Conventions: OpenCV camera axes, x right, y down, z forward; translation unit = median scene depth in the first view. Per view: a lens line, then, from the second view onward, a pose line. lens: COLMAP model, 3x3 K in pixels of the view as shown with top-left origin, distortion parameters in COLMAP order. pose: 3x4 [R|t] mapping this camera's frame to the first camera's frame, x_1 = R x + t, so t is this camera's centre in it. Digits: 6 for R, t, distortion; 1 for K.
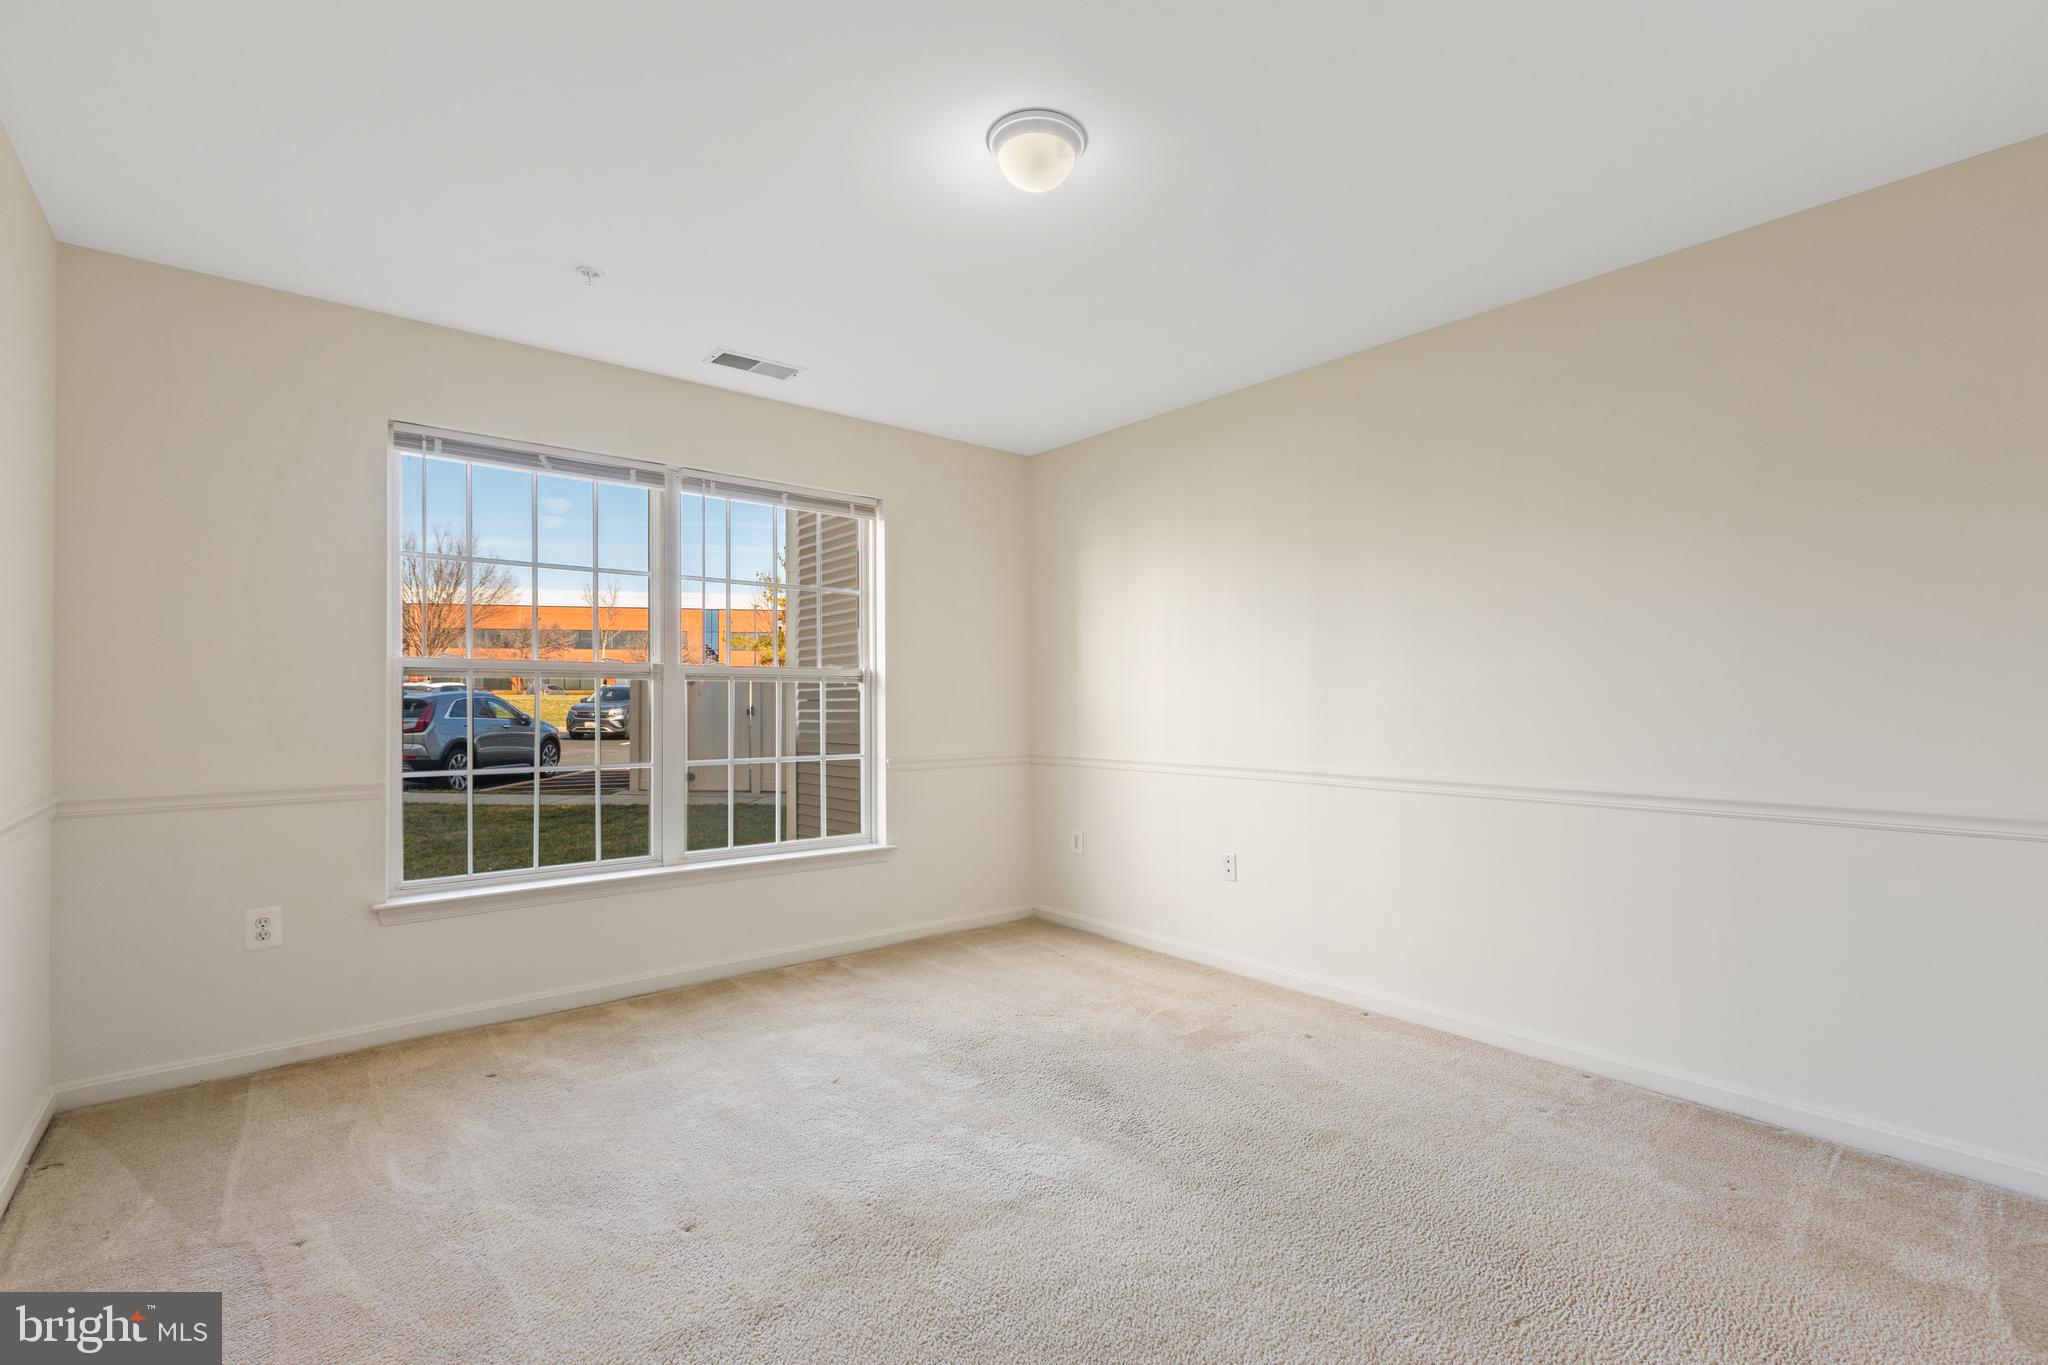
lens RADIAL K [[926.3, 0, 1025.2], [0, 926.3, 684.0], [0, 0, 1]] dist [0.003614, -0.001642]
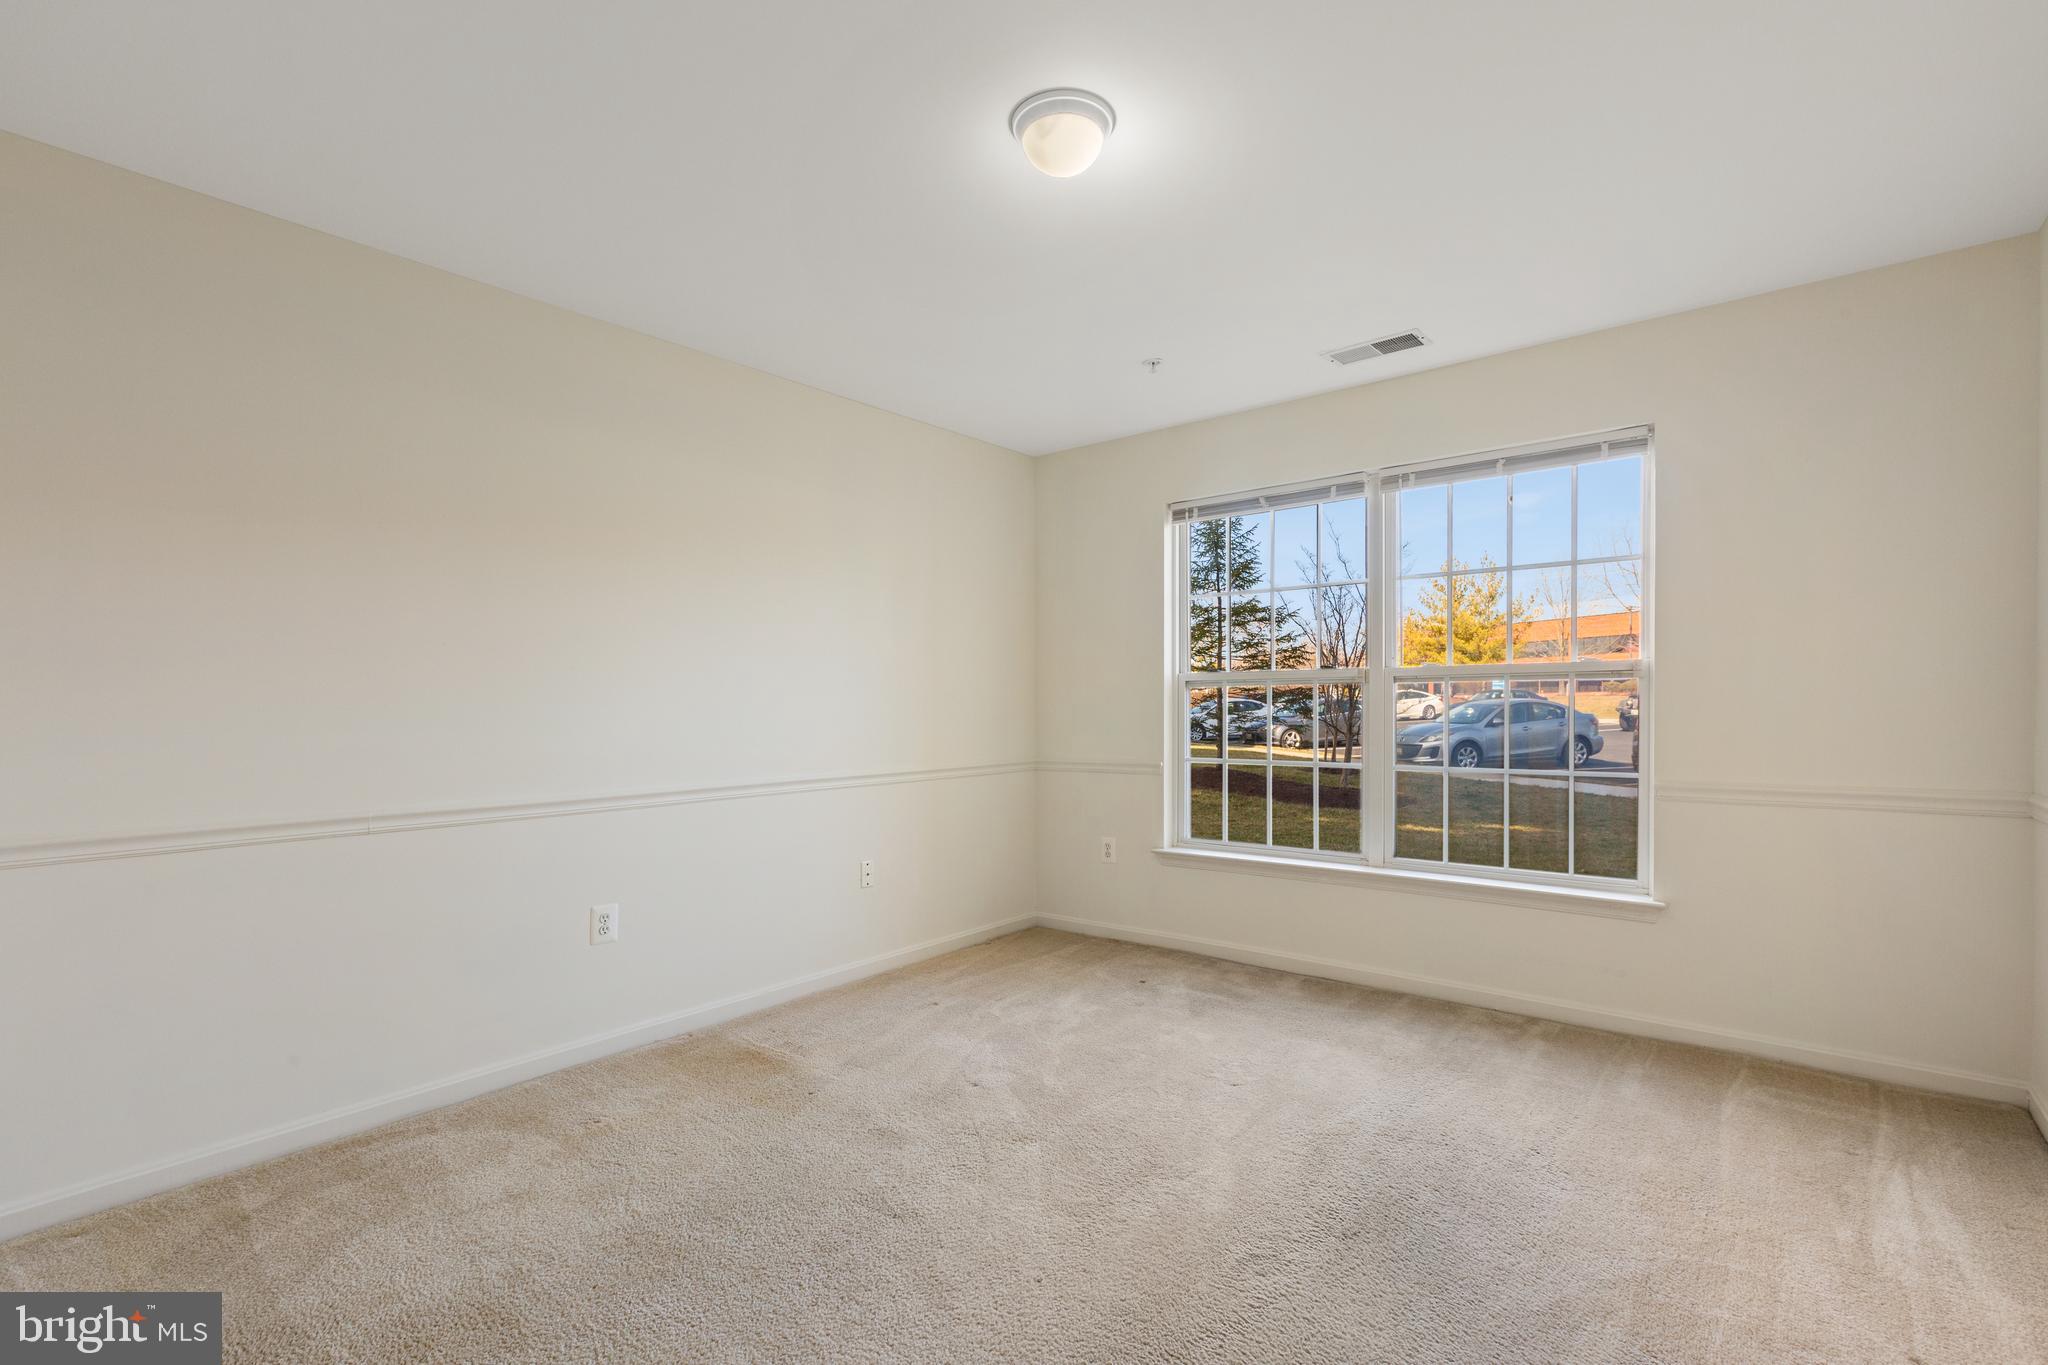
lens RADIAL K [[926.3, 0, 1032.9], [0, 926.3, 723.5], [0, 0, 1]] dist [0.003614, -0.001642]
pose [[0.194159, 0.018339, -0.980799, 0.559134], [0.023755, 0.999444, 0.023390, 0.006286], [0.980683, -0.027840, 0.193615, 0.458511]]
